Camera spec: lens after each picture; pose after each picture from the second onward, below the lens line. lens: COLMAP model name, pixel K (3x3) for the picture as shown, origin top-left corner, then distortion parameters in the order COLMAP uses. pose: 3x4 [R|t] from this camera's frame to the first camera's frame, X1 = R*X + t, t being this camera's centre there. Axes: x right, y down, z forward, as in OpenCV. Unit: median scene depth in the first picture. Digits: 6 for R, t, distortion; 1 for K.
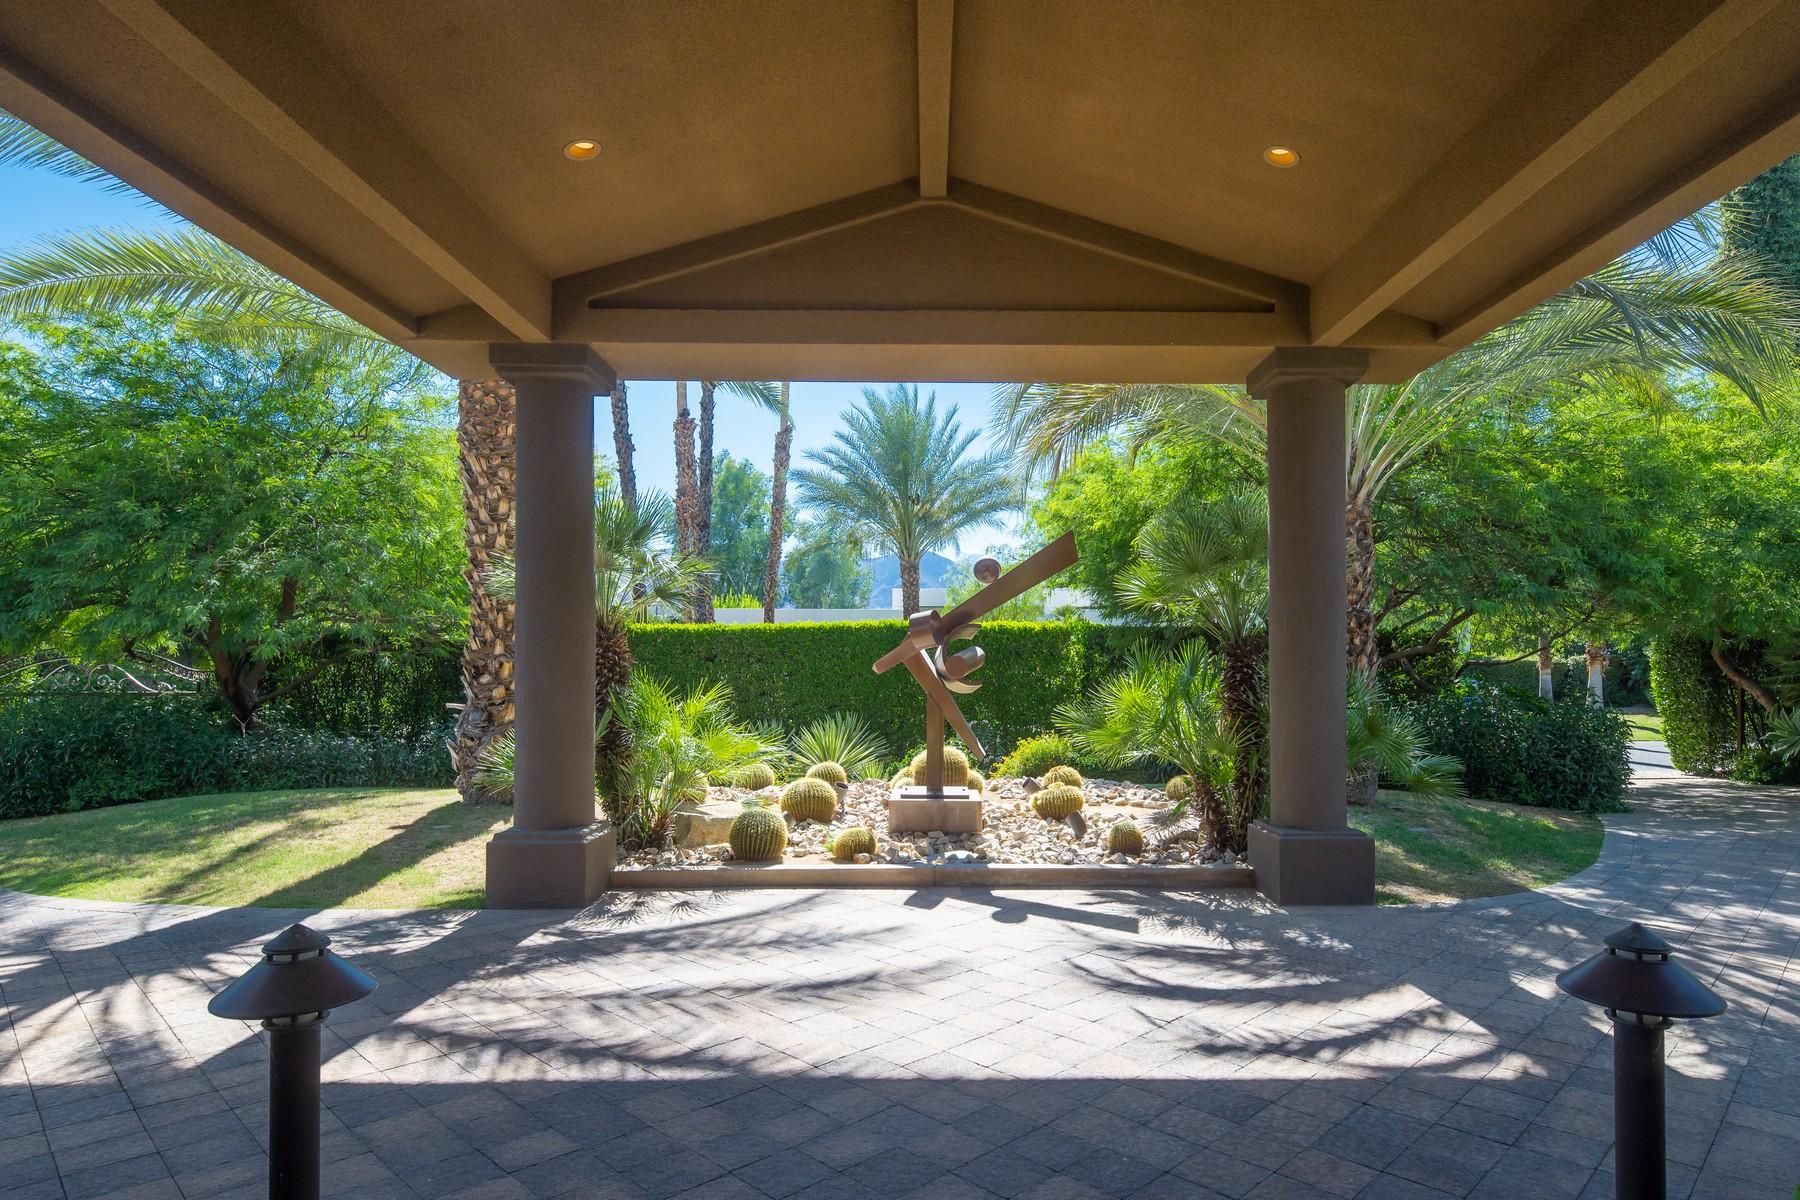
lens RADIAL K [[979.1, 0, 899.4], [0, 979.1, 628.4], [0, 0, 1]] dist [-0.000505, -0.001100]
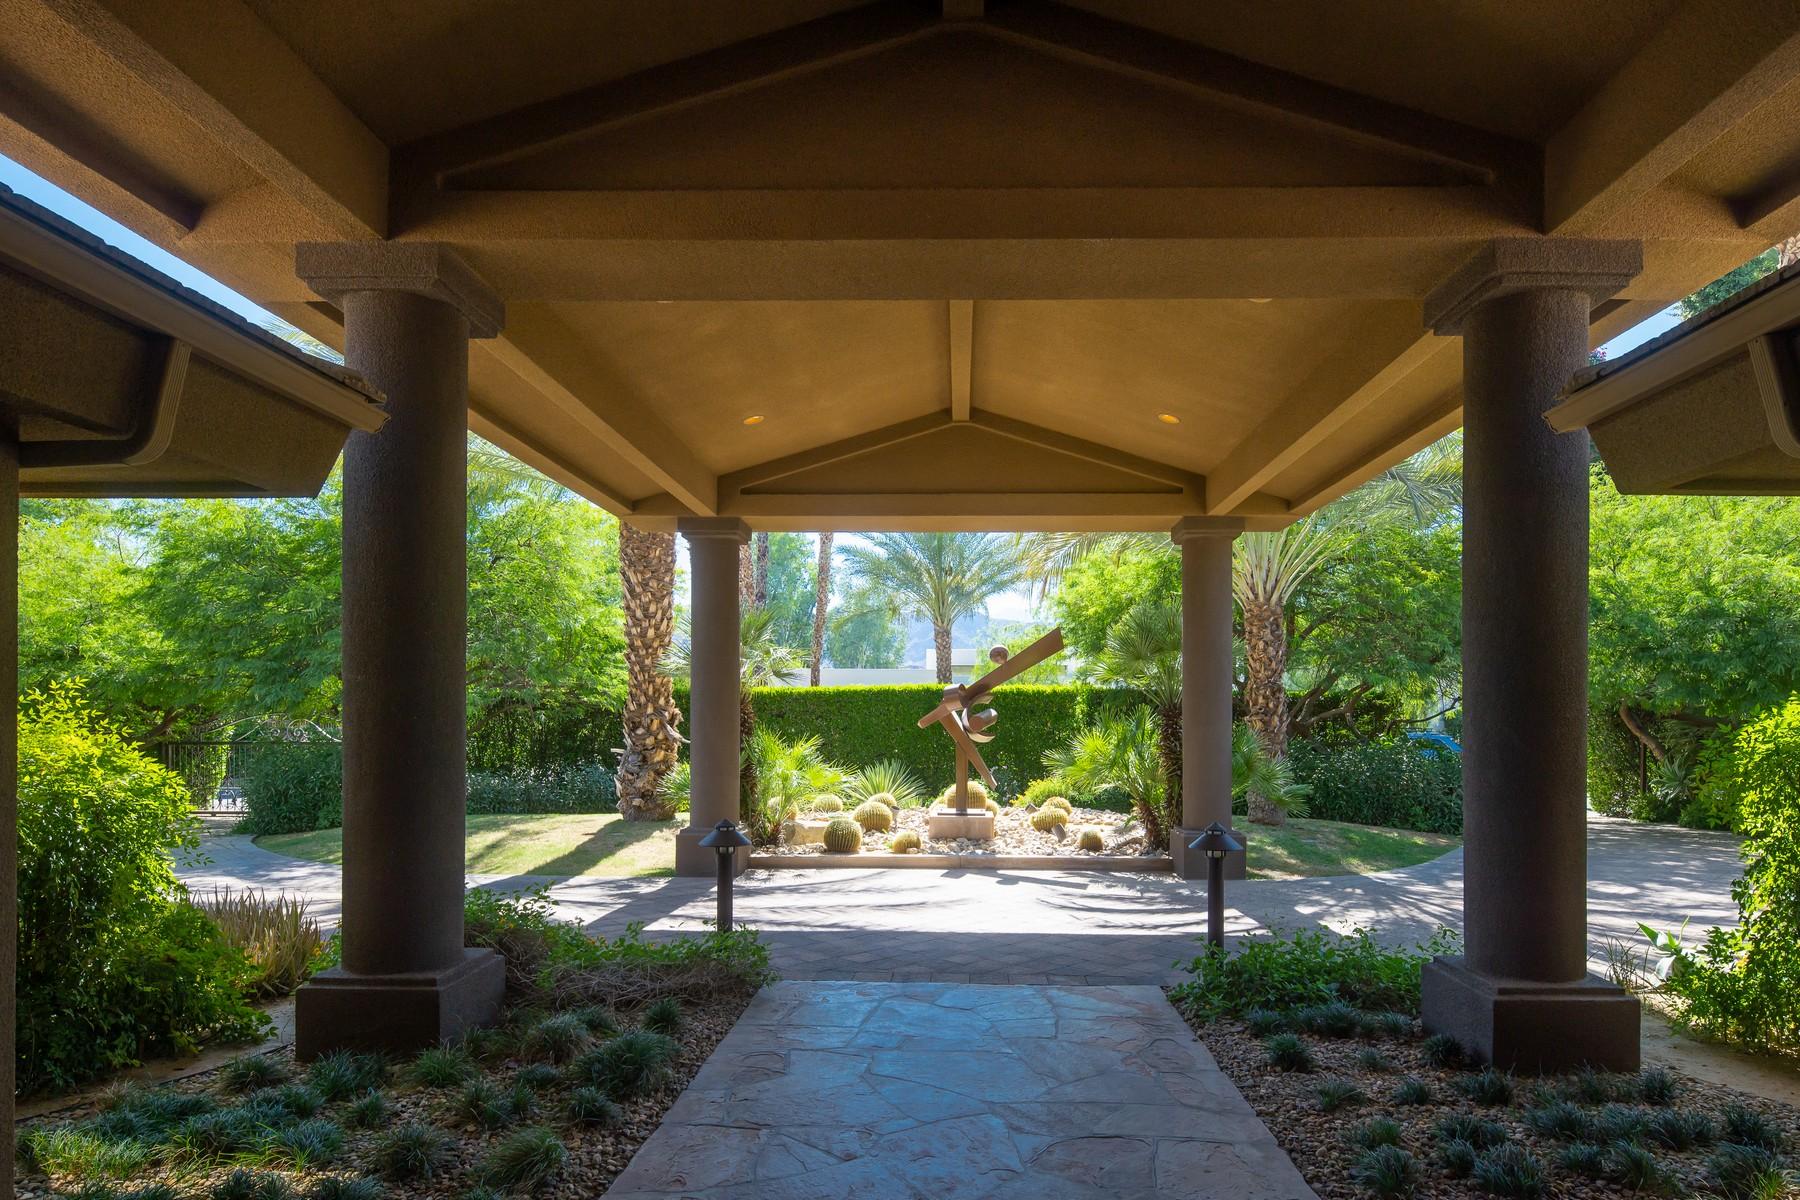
lens RADIAL K [[983.3, 0, 941.1], [0, 983.3, 677.8], [0, 0, 1]] dist [0.001614, 0.000135]
pose [[0.999947, 0.003194, 0.009780, -0.008579], [-0.003148, 0.999984, -0.004763, -0.021526], [-0.009795, 0.004732, 0.999941, -0.456668]]
